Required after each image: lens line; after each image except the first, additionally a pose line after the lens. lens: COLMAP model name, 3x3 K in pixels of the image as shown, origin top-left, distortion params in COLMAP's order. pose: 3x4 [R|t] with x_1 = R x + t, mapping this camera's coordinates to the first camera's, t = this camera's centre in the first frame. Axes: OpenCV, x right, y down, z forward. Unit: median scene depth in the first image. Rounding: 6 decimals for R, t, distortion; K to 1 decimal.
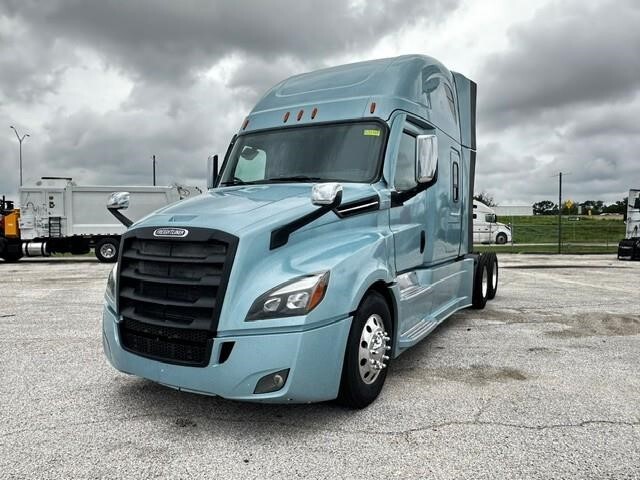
lens RADIAL K [[486.6, 0, 305.8], [0, 486.6, 250.0], [0, 0, 1]] dist [-0.005119, -0.001760]
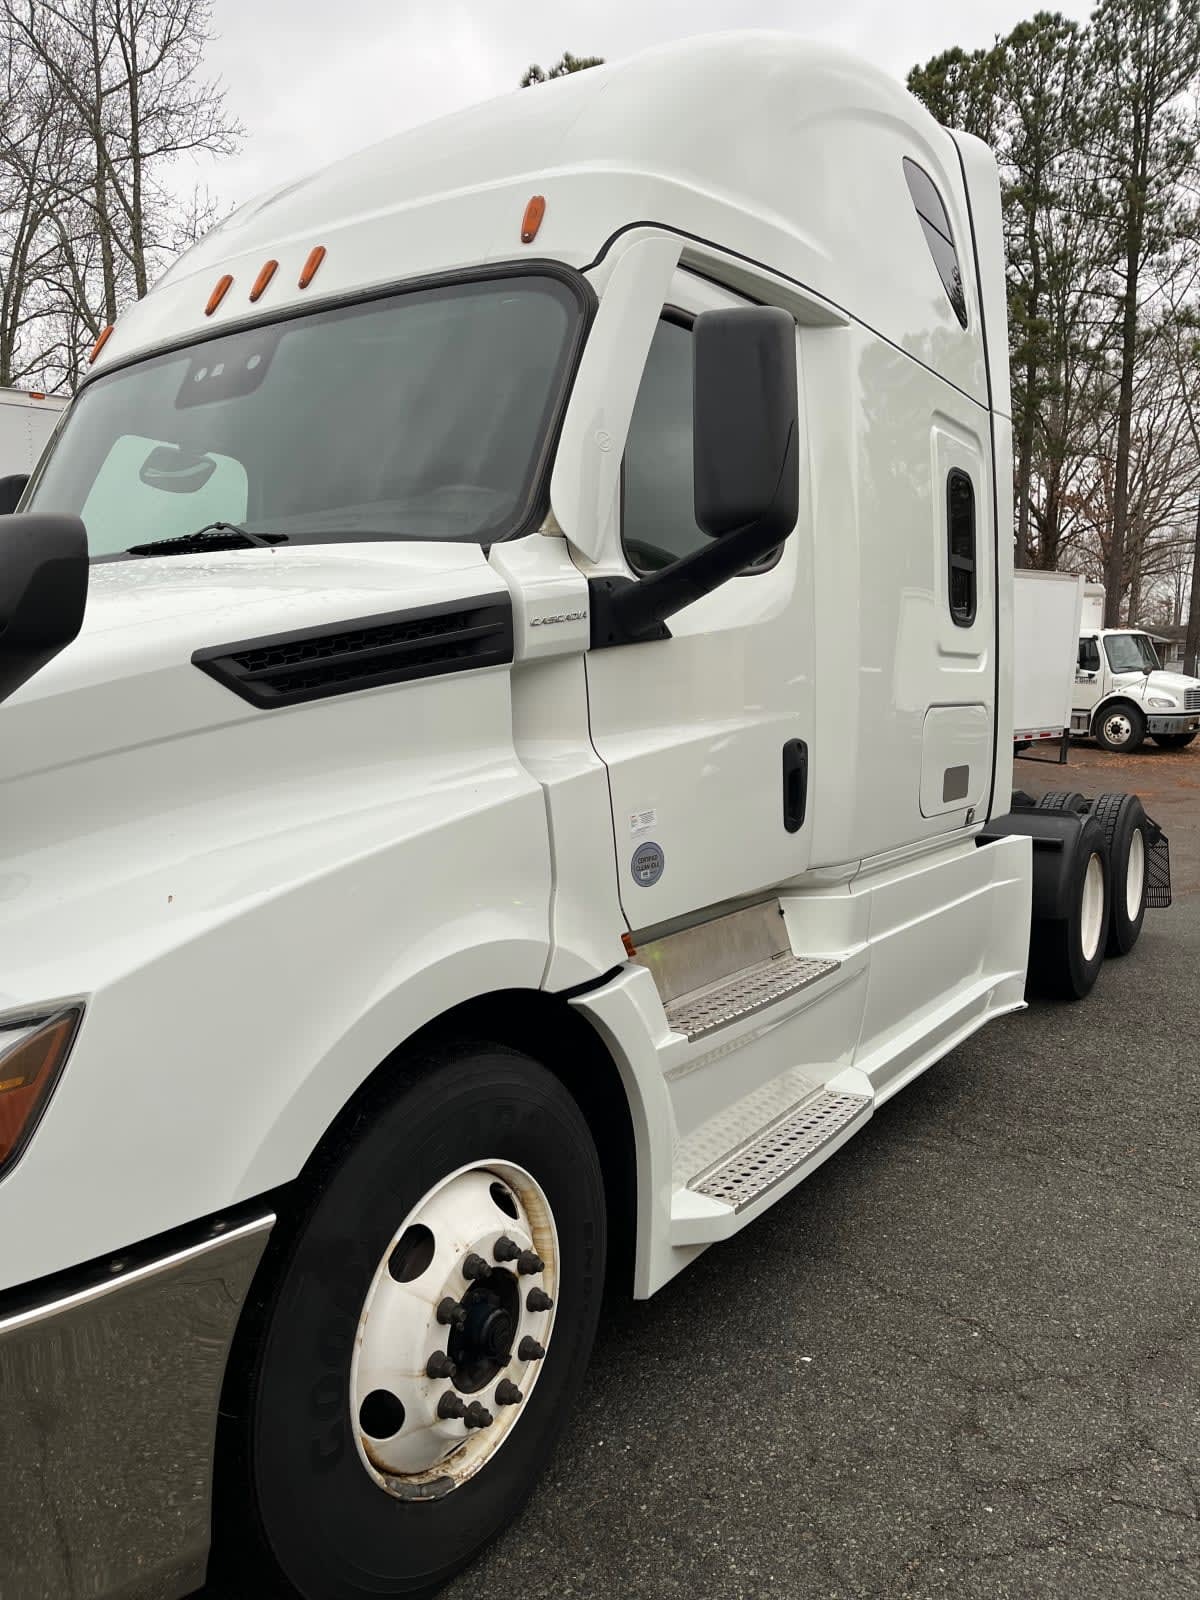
lens RADIAL K [[1290.6, 0, 624.0], [0, 1290.6, 802.0], [0, 0, 1]] dist [0.003022, -0.003978]
pose [[0.998757, -0.025861, -0.042621, 0.218171], [0.026775, 0.999421, 0.021010, -0.028971], [0.042053, -0.022125, 0.998870, 0.413728]]
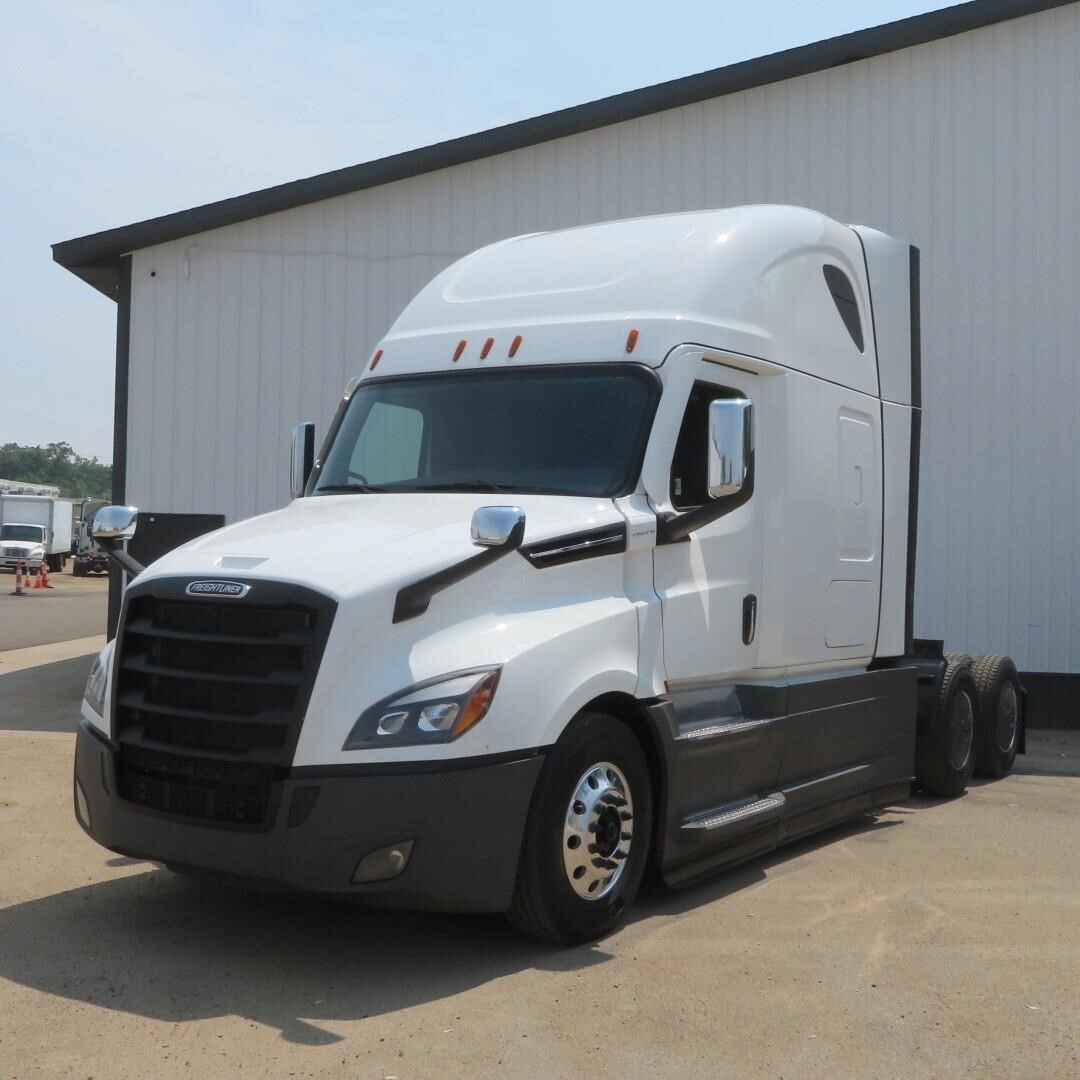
lens RADIAL K [[1552.2, 0, 540.0], [0, 1552.2, 540.0], [0, 0, 1]] dist [-0.496925, 3.013760]
pose [[0.998441, 0.016655, -0.053280, 0.143897], [-0.020539, 0.997106, -0.073199, 0.022925], [0.051907, 0.074179, 0.995893, -0.563049]]
